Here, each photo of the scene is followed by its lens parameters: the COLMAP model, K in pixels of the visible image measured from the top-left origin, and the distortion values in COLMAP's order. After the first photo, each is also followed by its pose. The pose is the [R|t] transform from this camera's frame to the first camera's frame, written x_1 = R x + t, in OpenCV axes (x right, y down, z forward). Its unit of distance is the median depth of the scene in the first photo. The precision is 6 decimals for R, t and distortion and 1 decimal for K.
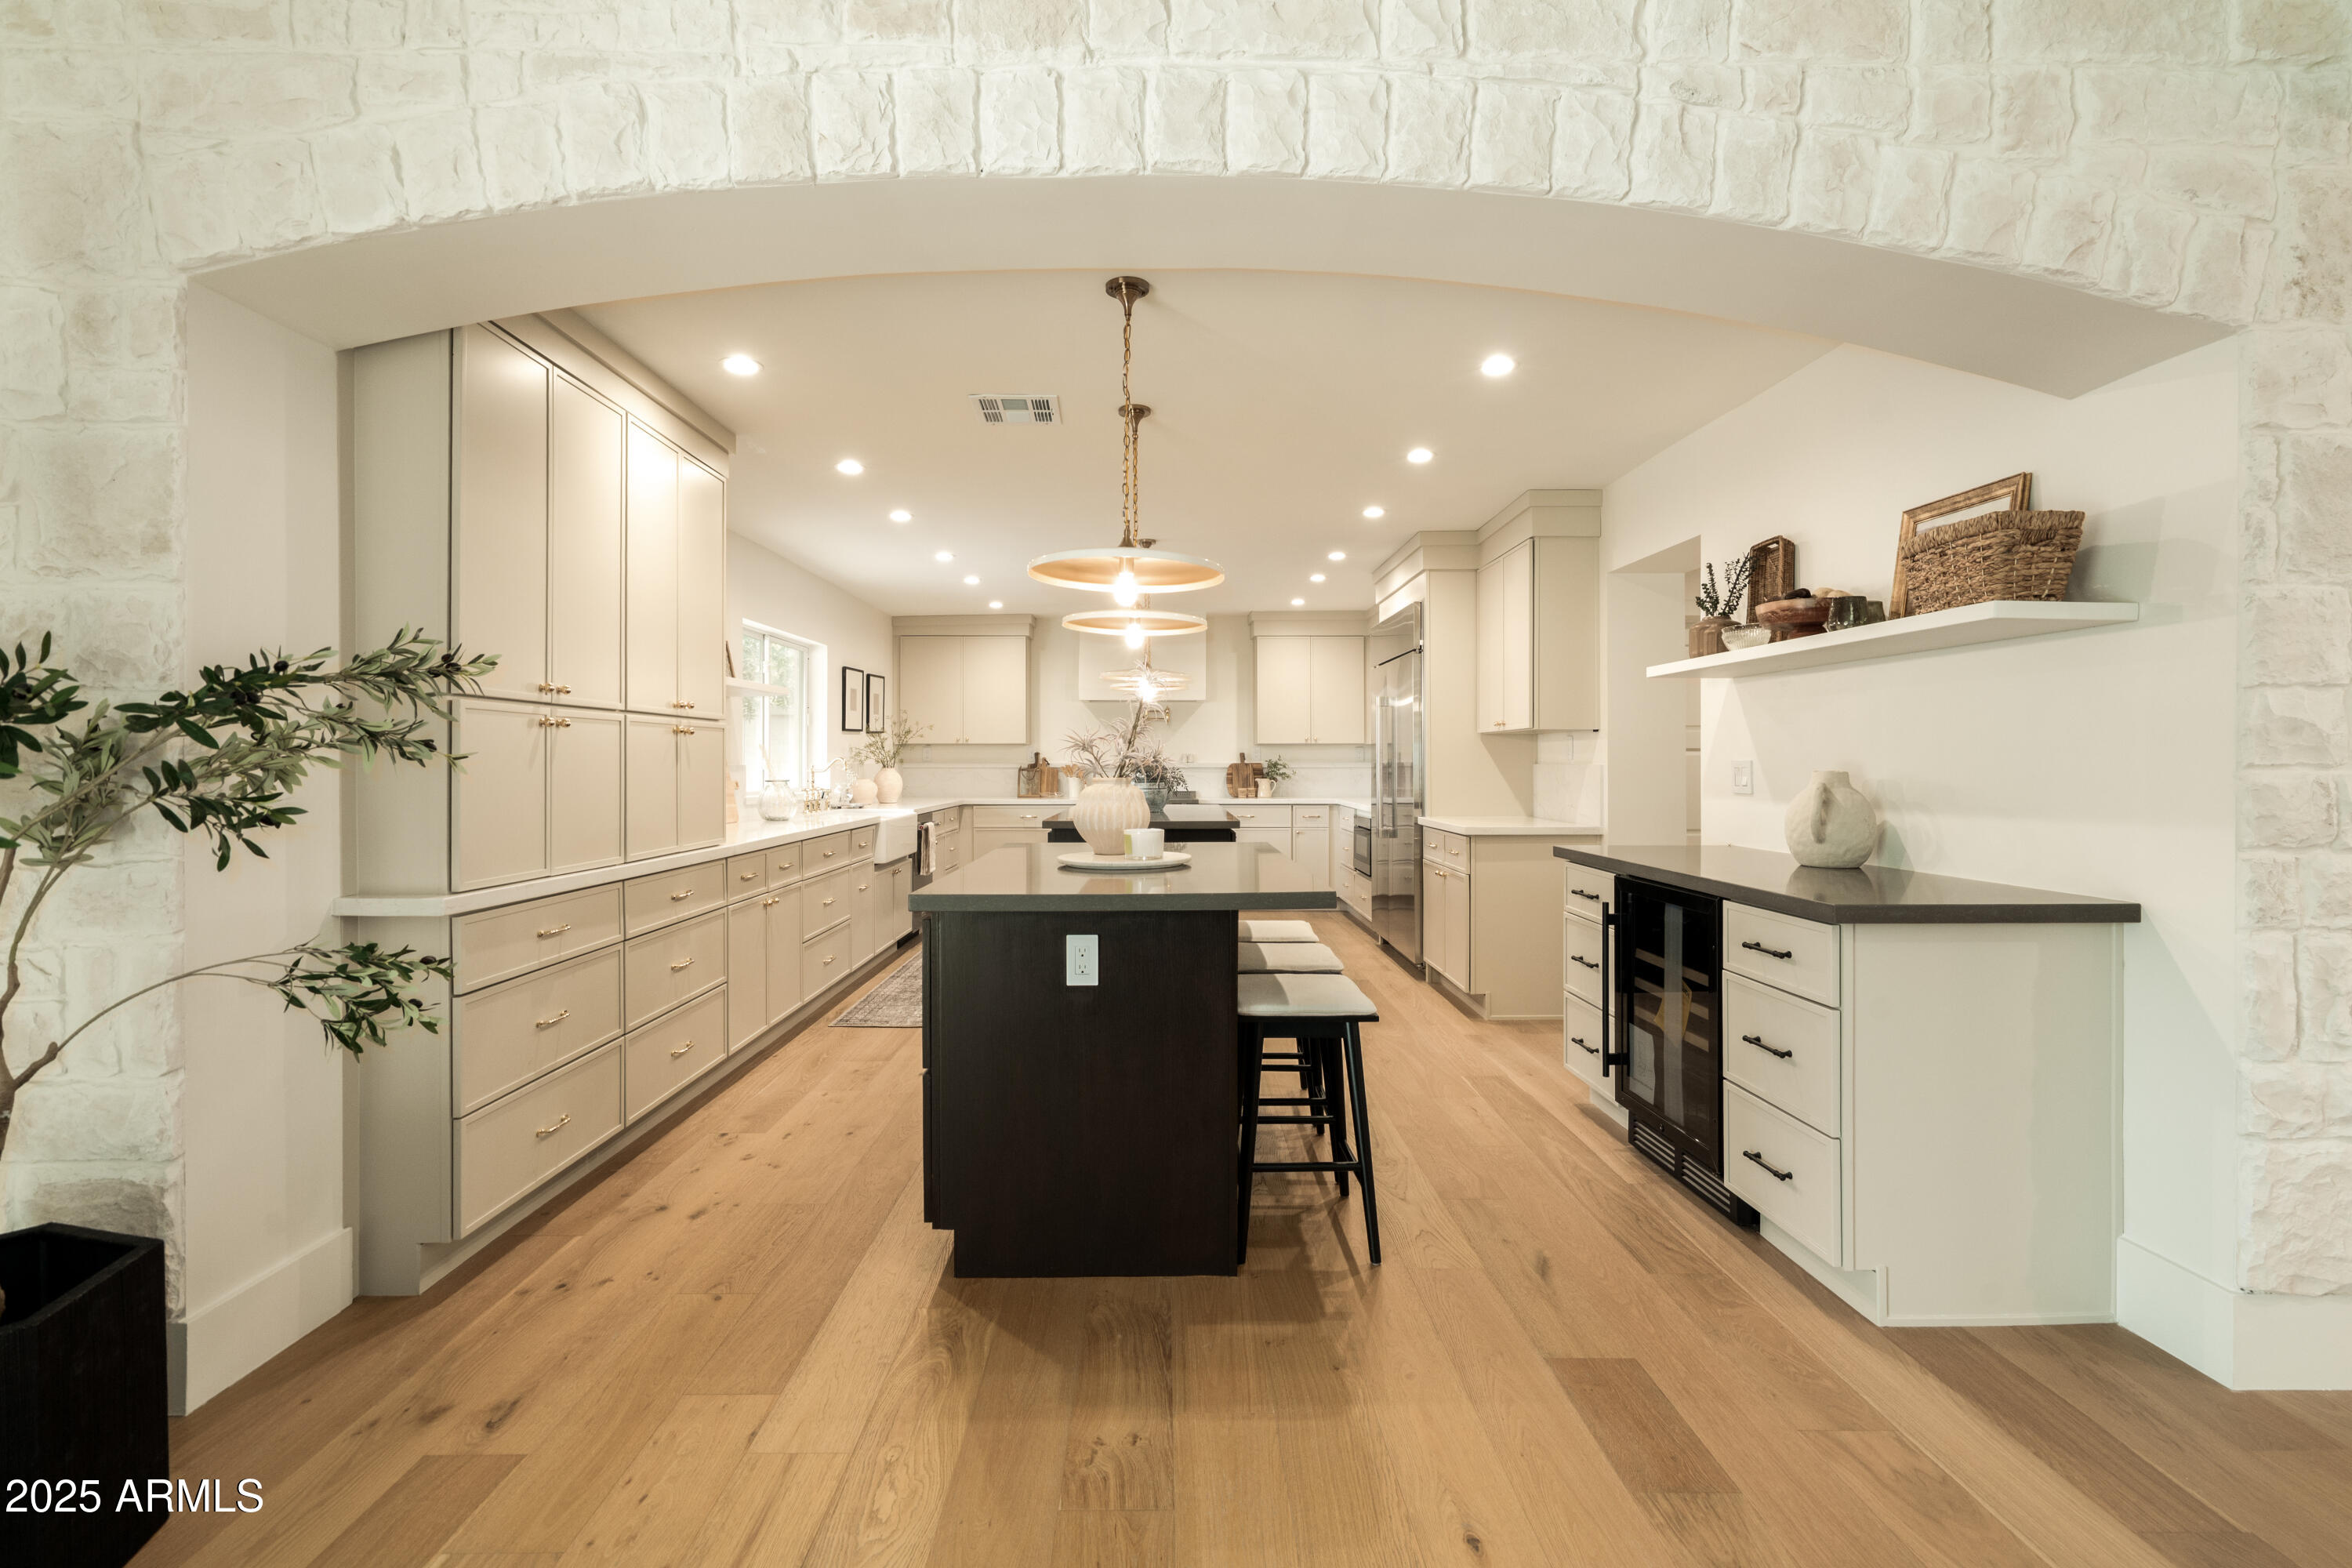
lens RADIAL K [[1068.6, 0, 1165.1], [0, 1068.6, 759.2], [0, 0, 1]] dist [0.001545, -0.001664]
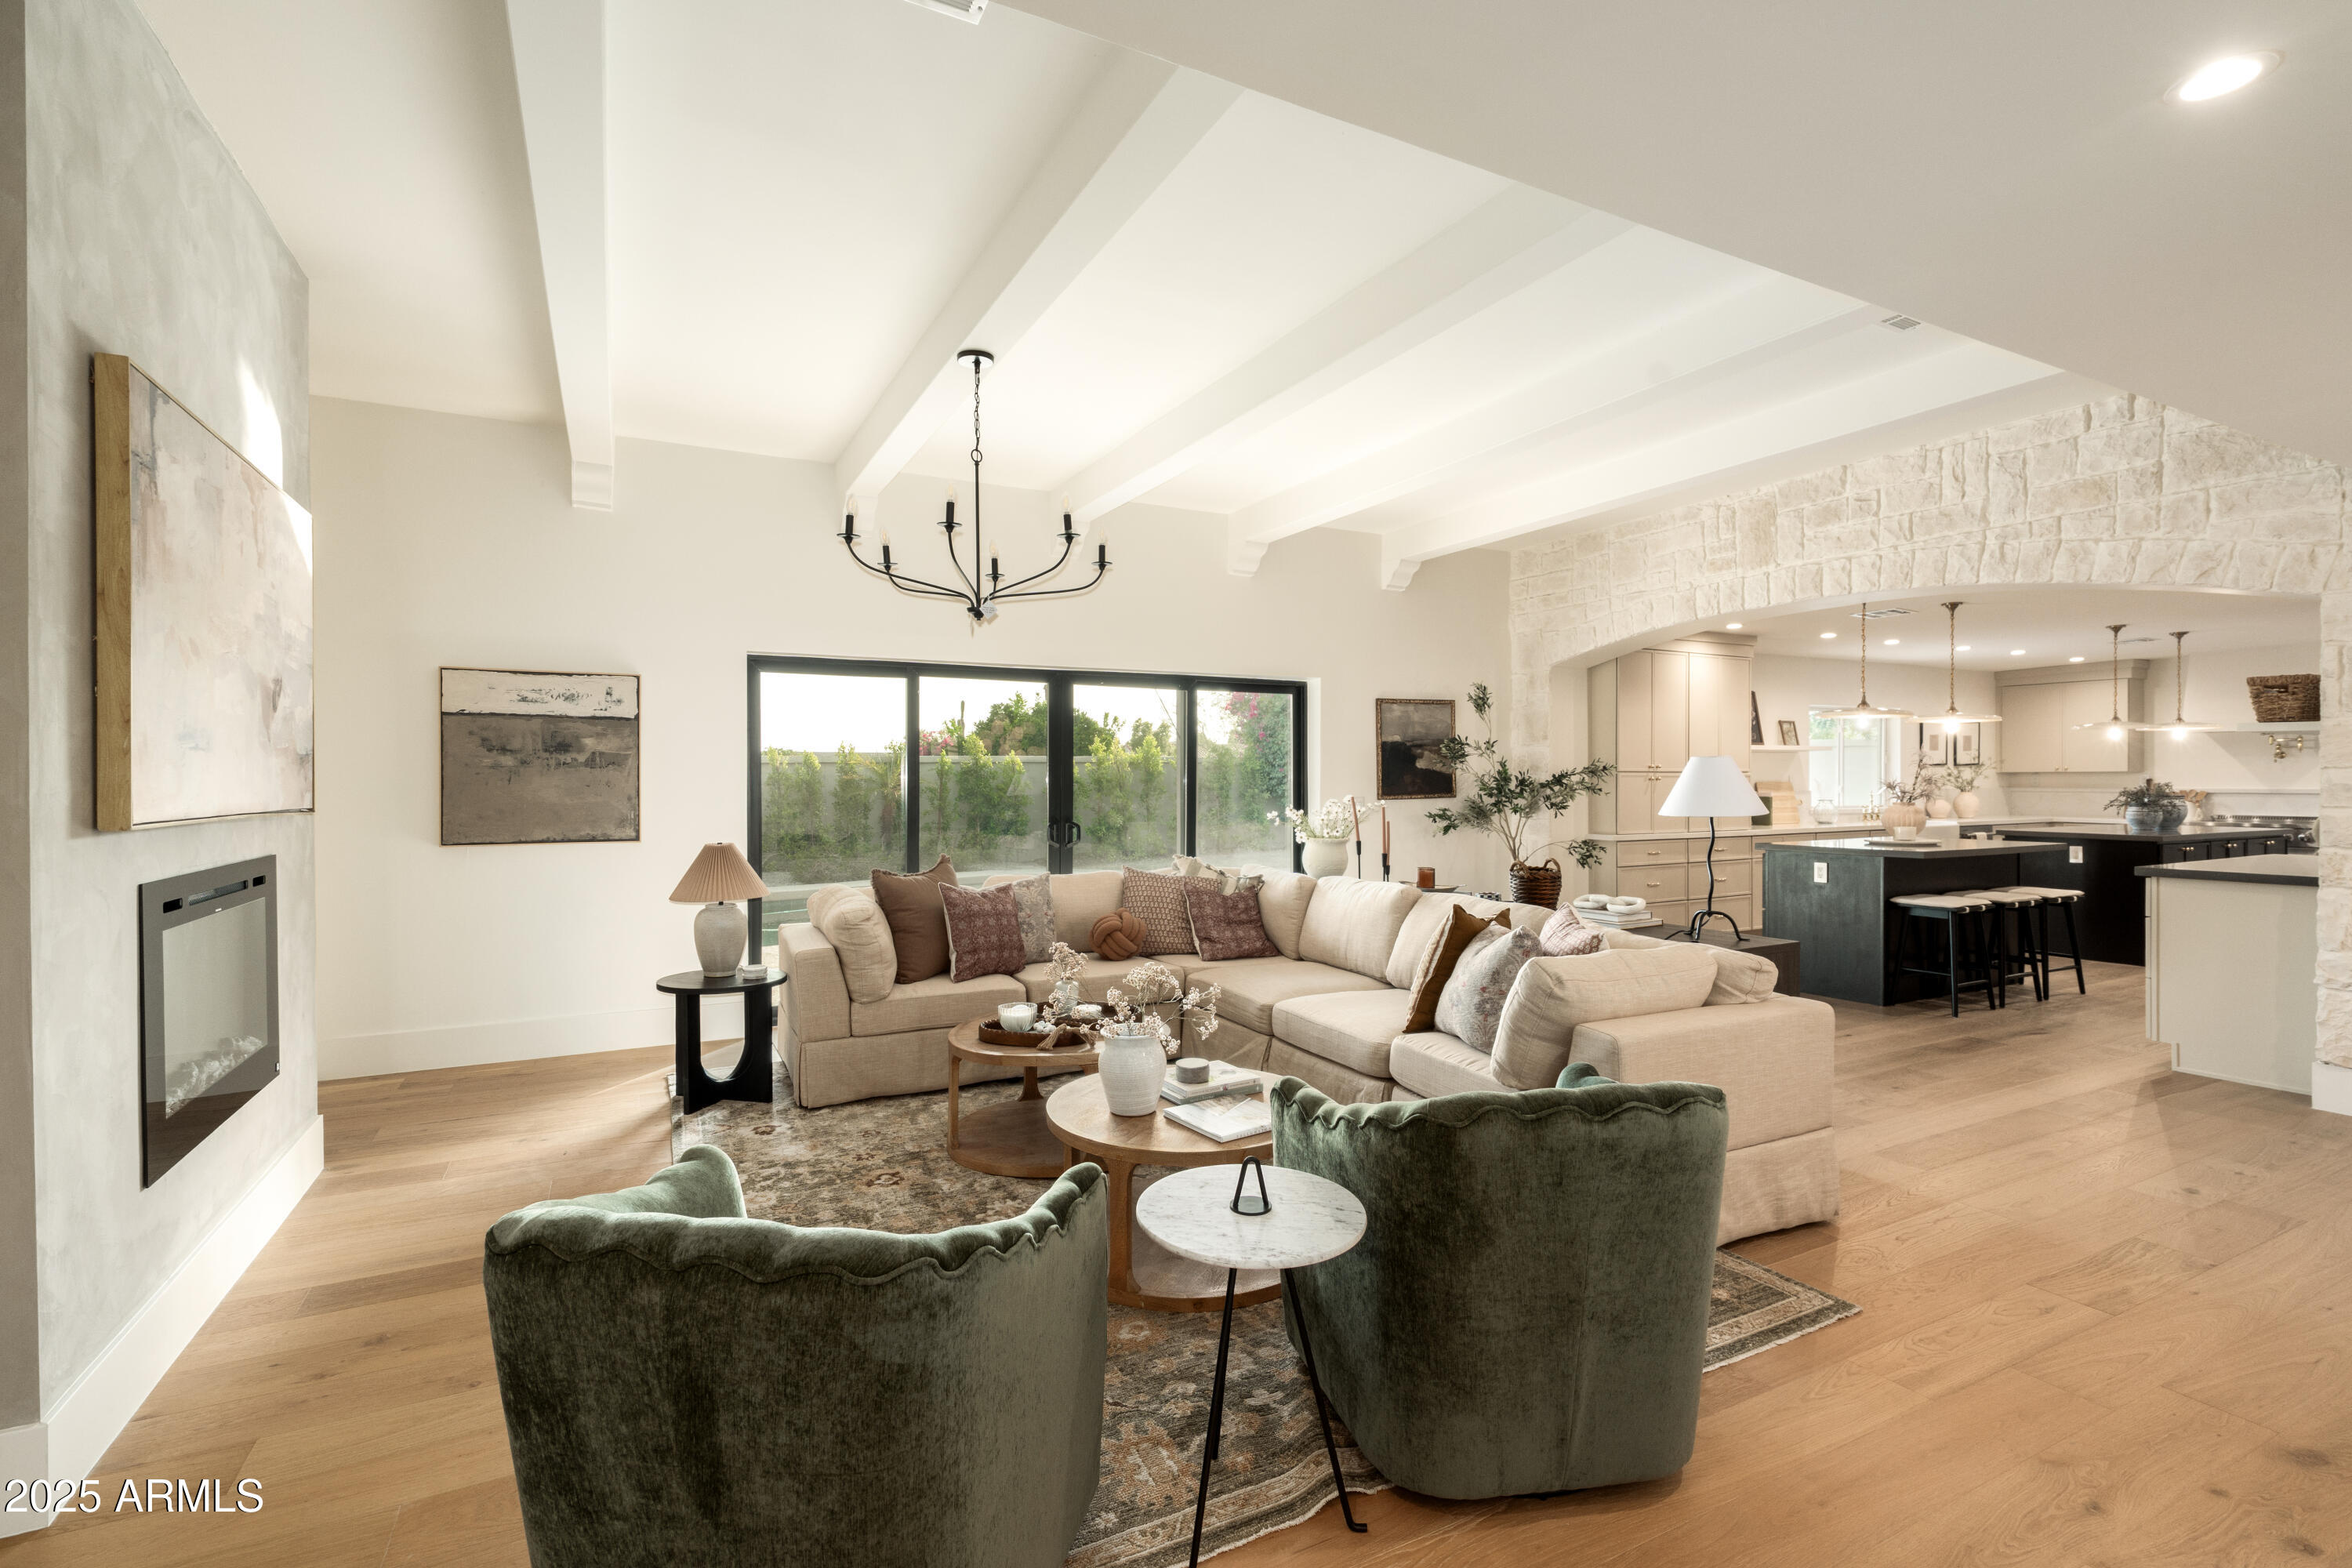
lens RADIAL K [[1068.6, 0, 1171.9], [0, 1068.6, 785.7], [0, 0, 1]] dist [0.001545, -0.001664]
pose [[0.450320, 0.006099, -0.892846, 1.872181], [0.006335, 0.999930, 0.010026, -0.071238], [0.892845, -0.010170, 0.450250, -1.919549]]
